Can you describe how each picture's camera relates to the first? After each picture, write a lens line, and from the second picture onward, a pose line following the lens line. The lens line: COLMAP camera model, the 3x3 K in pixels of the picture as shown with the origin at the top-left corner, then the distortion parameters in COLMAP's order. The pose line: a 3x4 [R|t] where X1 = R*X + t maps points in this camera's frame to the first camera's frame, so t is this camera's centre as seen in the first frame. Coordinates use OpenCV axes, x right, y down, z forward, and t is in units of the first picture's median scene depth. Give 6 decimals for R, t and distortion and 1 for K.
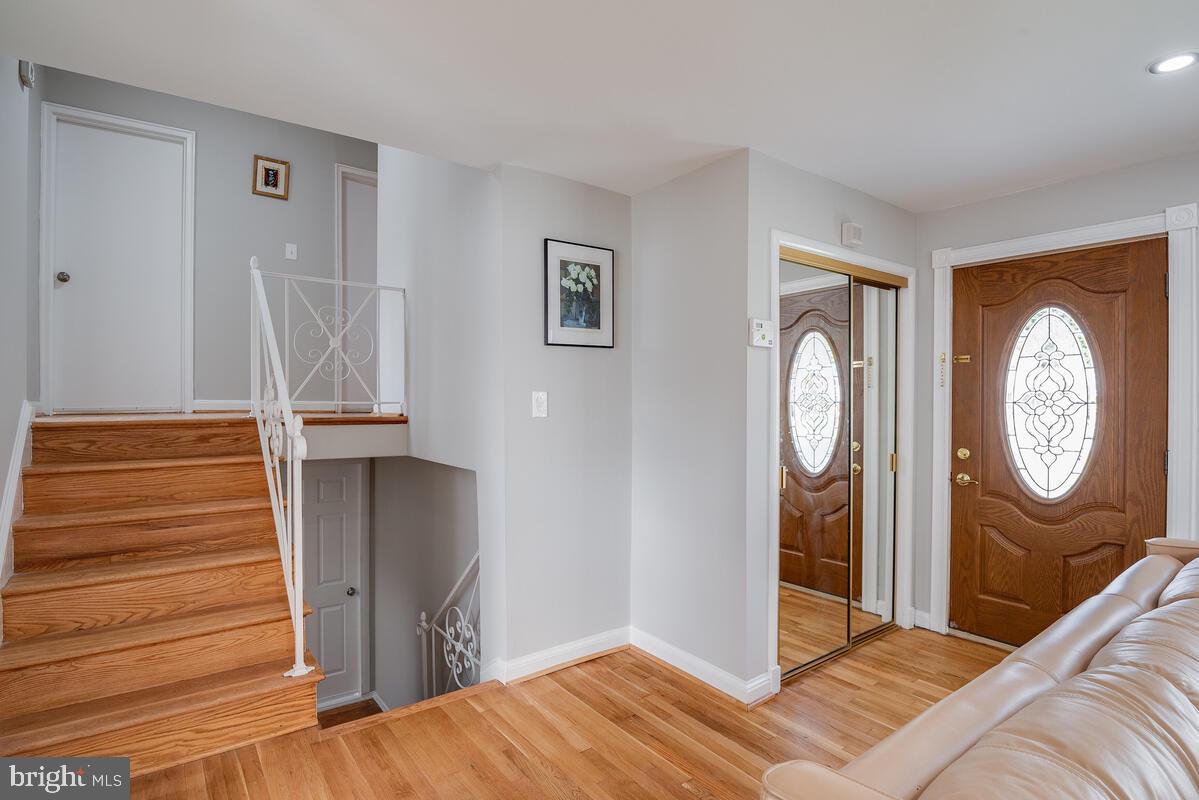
lens RADIAL K [[584.2, 0, 600.6], [0, 584.2, 397.6], [0, 0, 1]] dist [-0.040139, -0.000240]
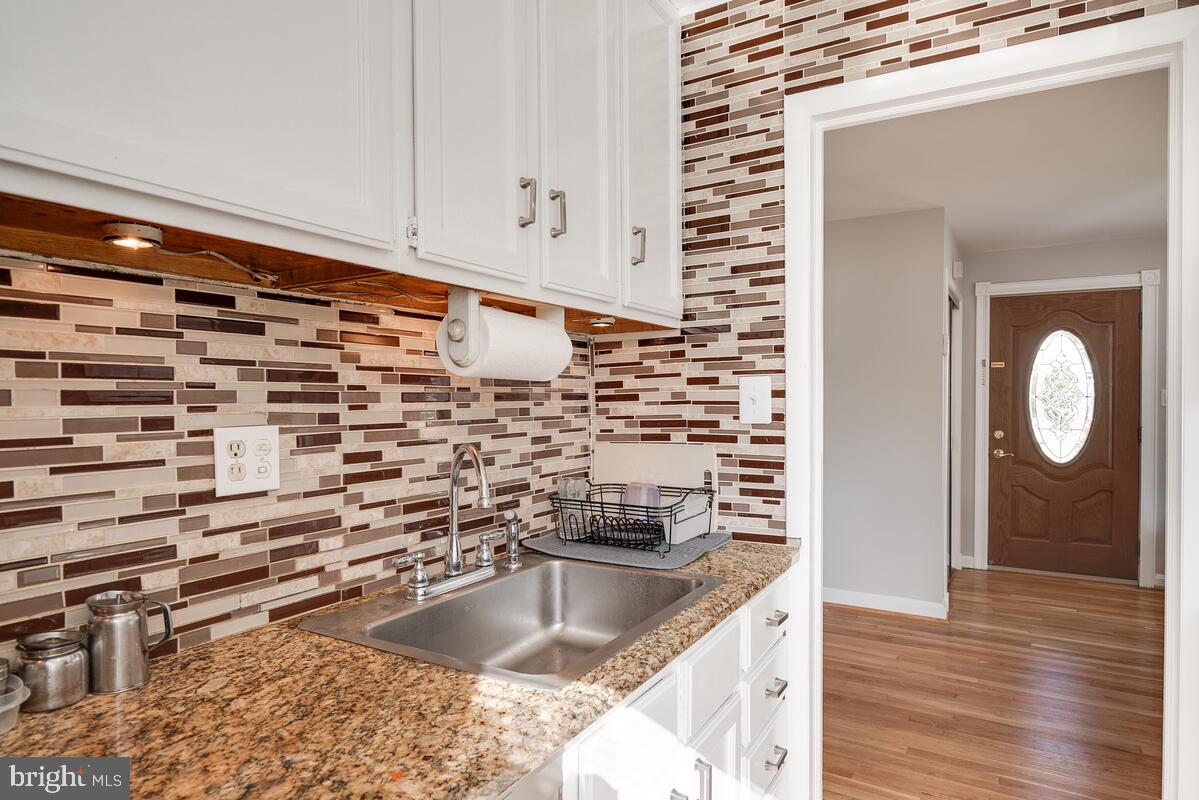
lens RADIAL K [[703.5, 0, 611.7], [0, 703.5, 404.3], [0, 0, 1]] dist [0.002993, -0.001462]
pose [[0.912458, -0.008190, 0.409088, -0.928168], [0.003903, 0.999928, 0.011313, 0.003503], [-0.409151, -0.008726, 0.912425, -0.151900]]
